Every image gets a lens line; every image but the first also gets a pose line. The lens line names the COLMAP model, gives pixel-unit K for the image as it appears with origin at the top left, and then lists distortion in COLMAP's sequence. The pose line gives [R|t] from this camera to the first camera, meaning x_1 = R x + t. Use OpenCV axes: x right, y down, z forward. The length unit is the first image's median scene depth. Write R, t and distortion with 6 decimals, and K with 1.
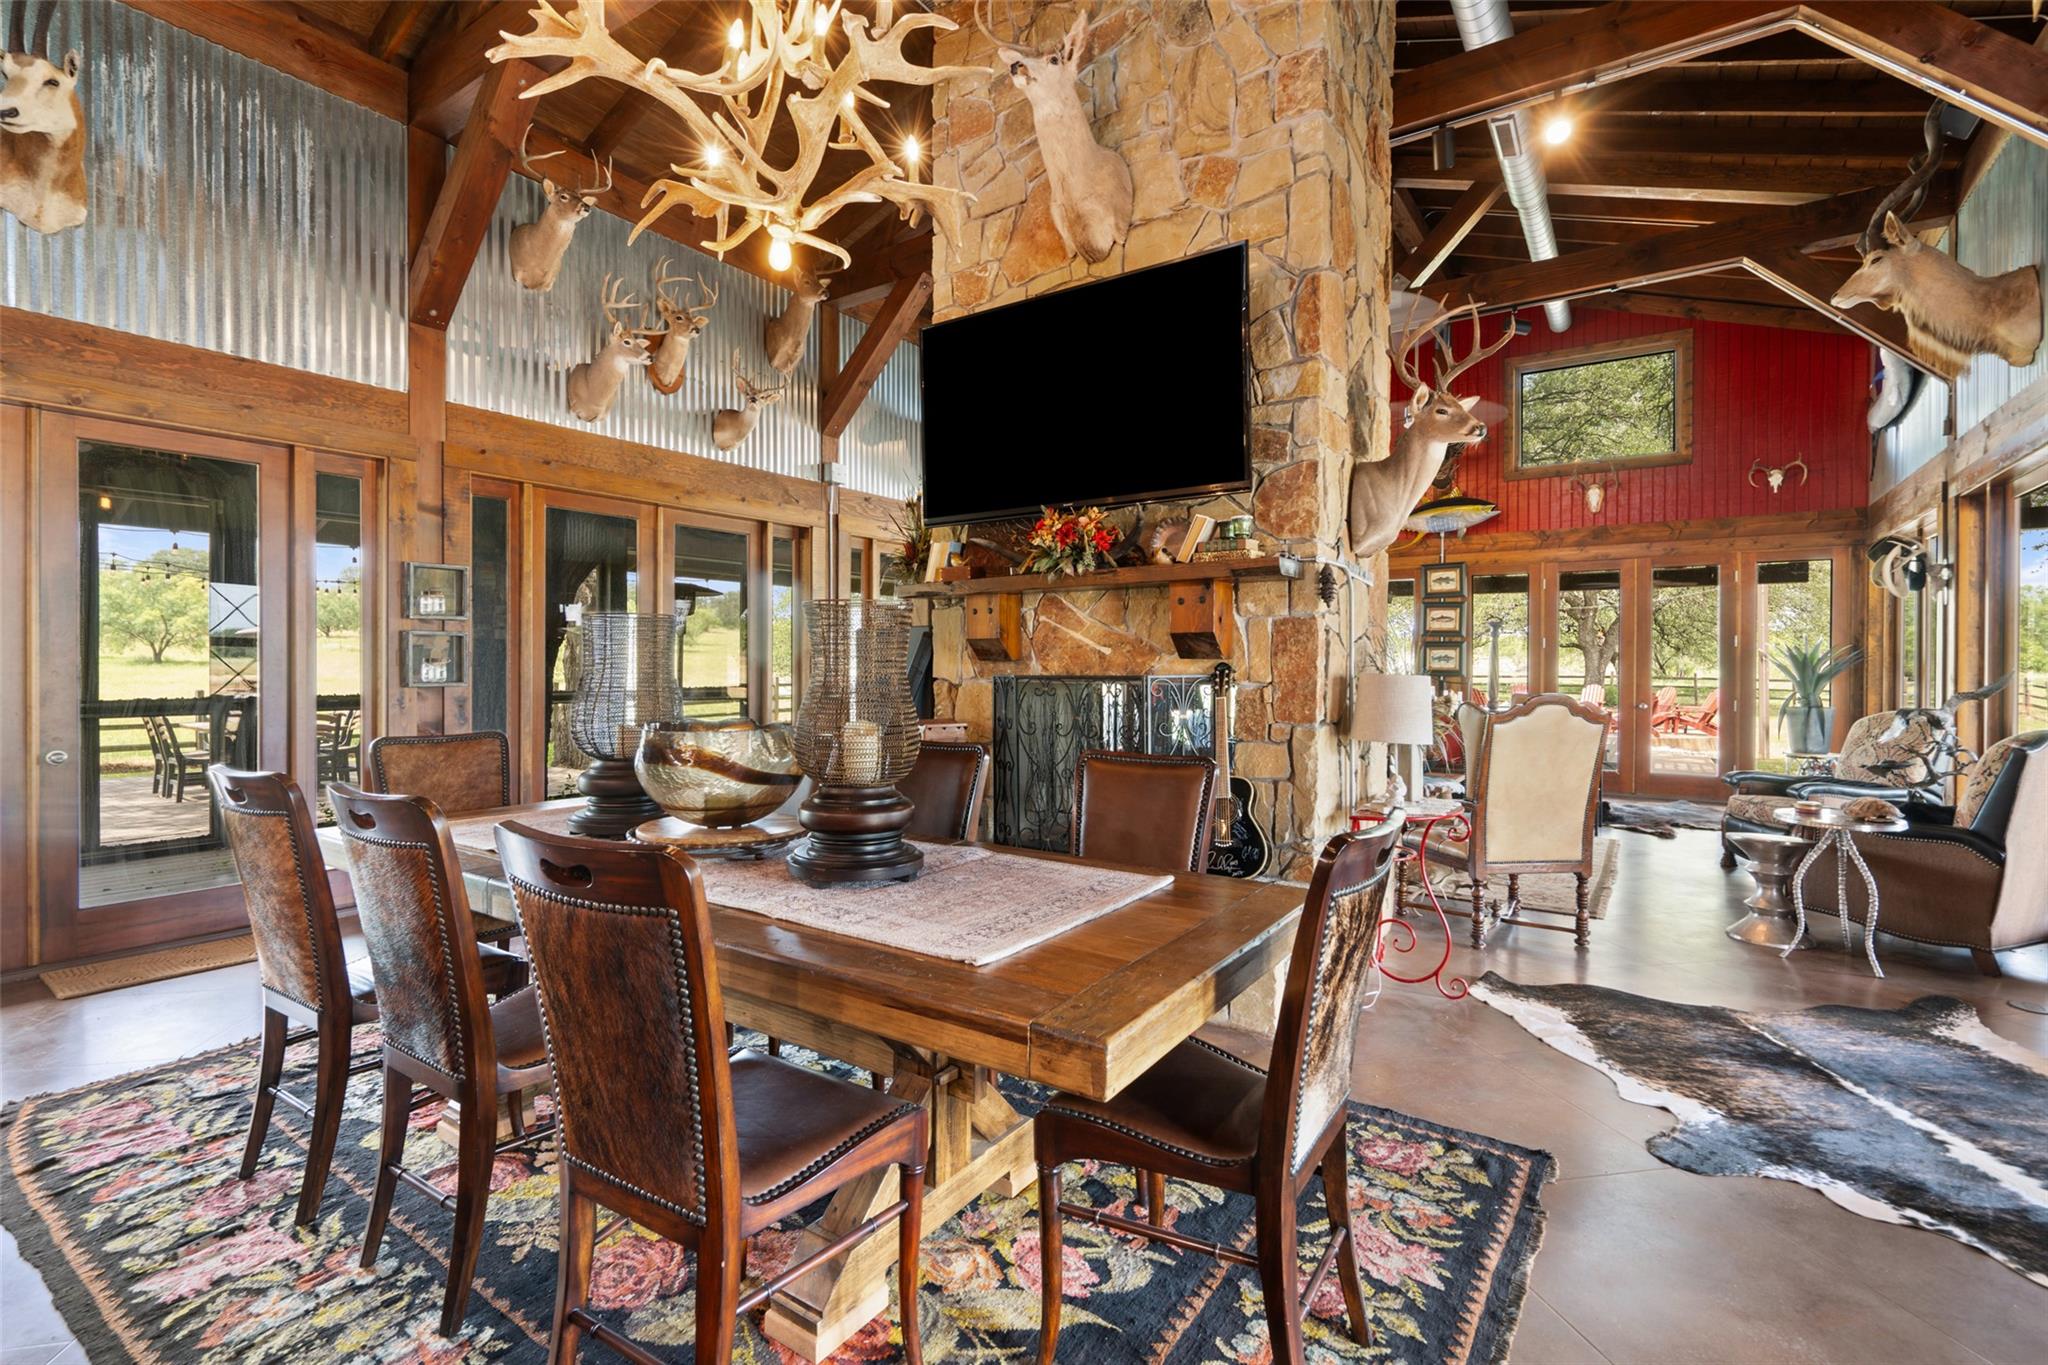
lens RADIAL K [[927.2, 0, 1023.9], [0, 927.2, 671.9], [0, 0, 1]] dist [-0.002362, 0.000528]
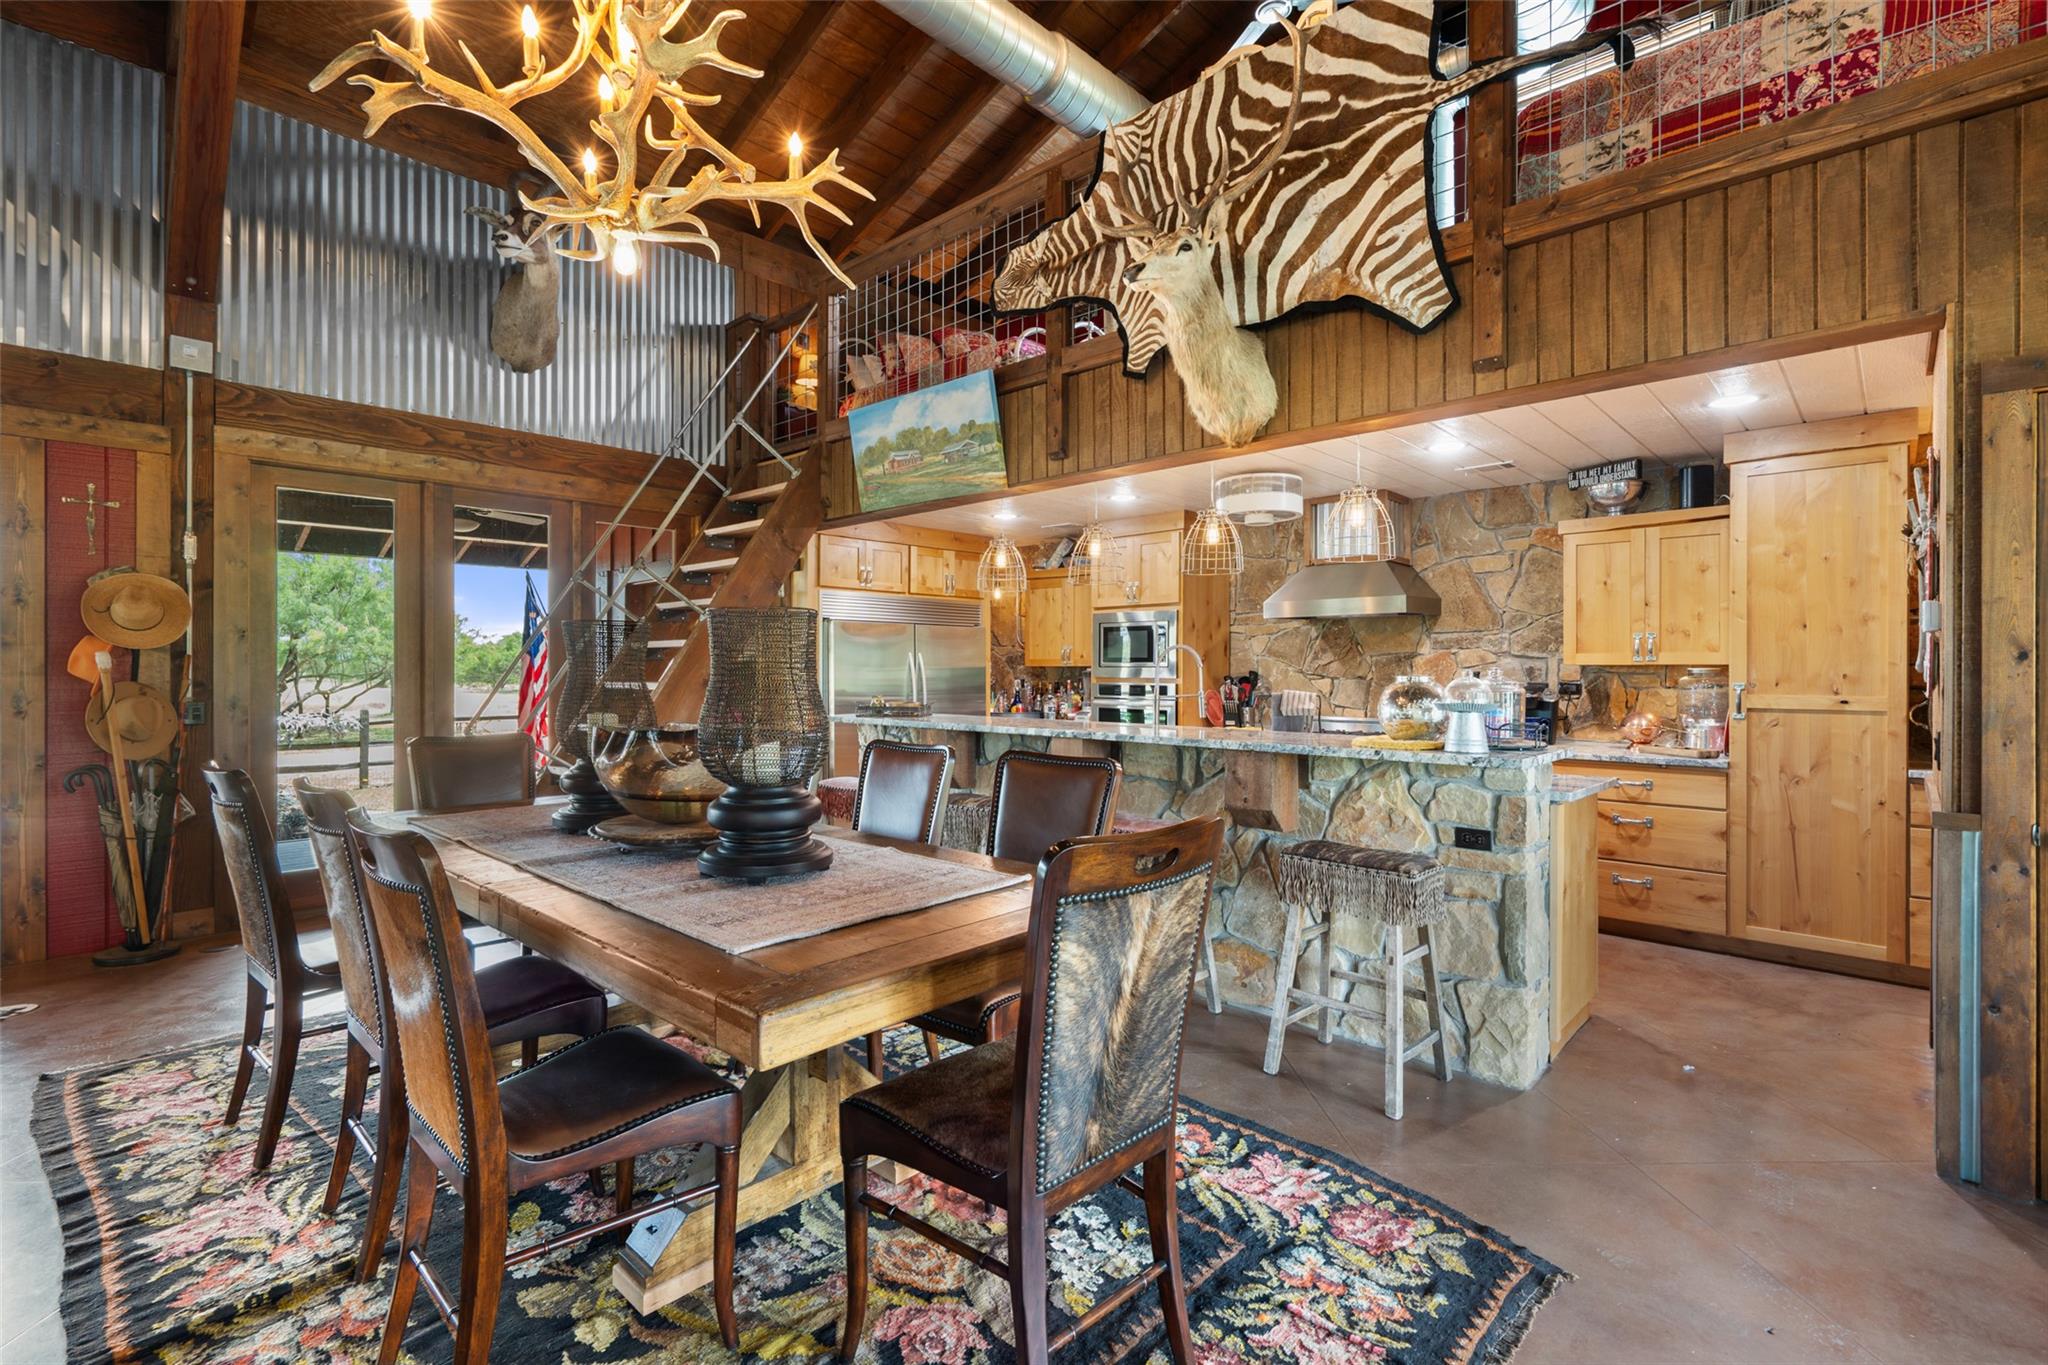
lens RADIAL K [[922.7, 0, 1026.5], [0, 922.7, 673.8], [0, 0, 1]] dist [-0.003570, 0.000314]
pose [[-0.988020, -0.004815, 0.154251, -0.604198], [-0.002845, 0.999912, 0.012991, -0.012234], [-0.154300, 0.012397, -0.987946, 1.366204]]
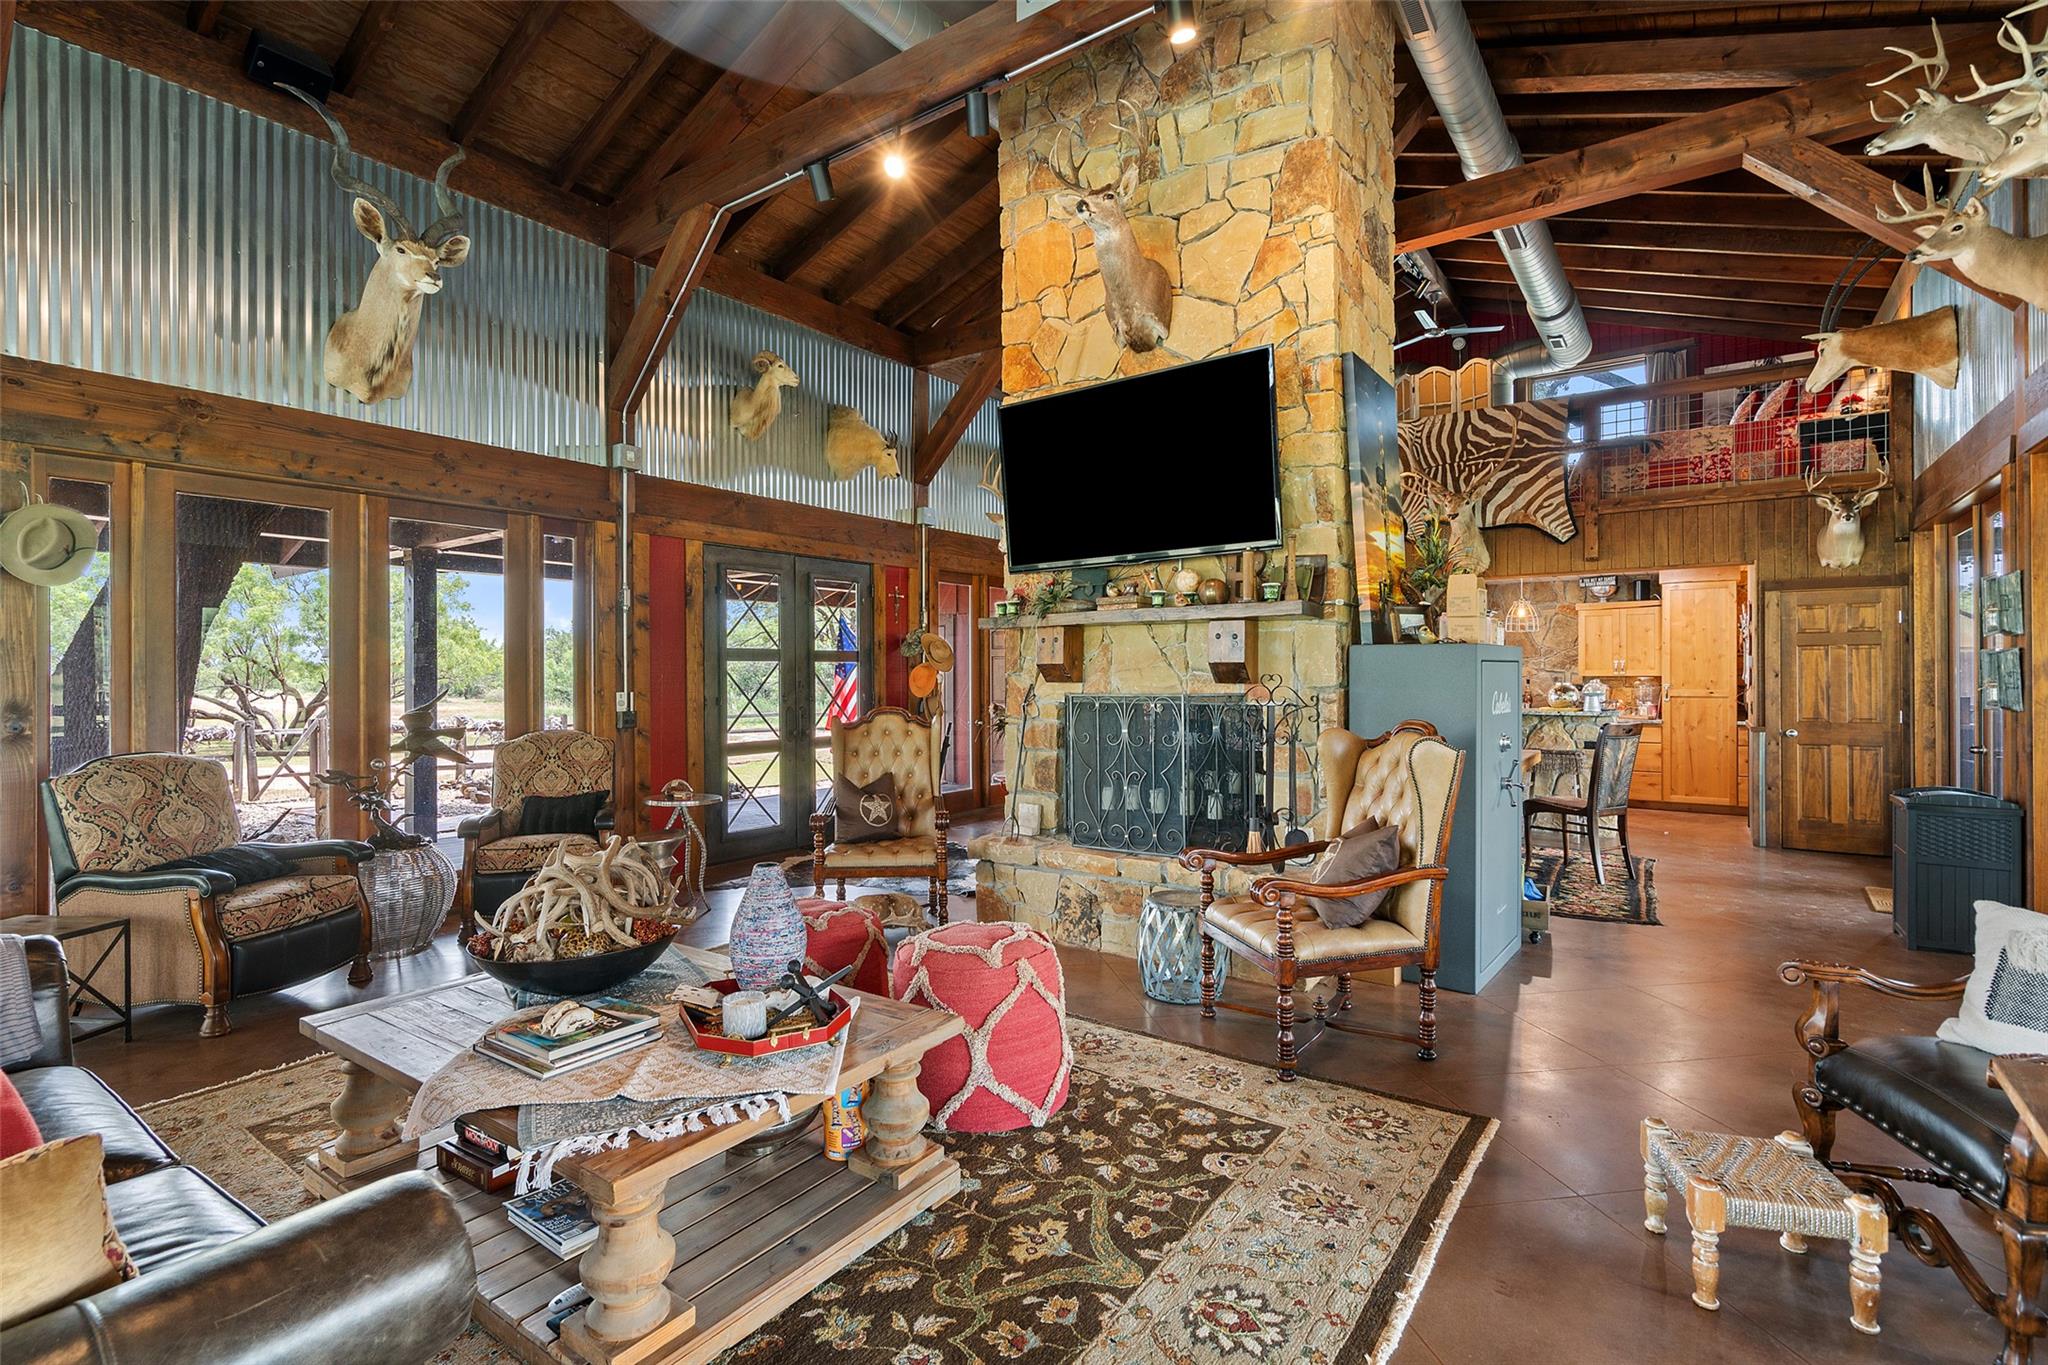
lens RADIAL K [[946.8, 0, 1024.0], [0, 946.8, 682.5], [0, 0, 1]] dist [0.003129, 0.000411]
pose [[-0.999863, 0.002879, 0.016276, 0.420929], [0.003127, 0.999878, 0.015274, -0.038581], [-0.016230, 0.015323, -0.999751, 2.728230]]
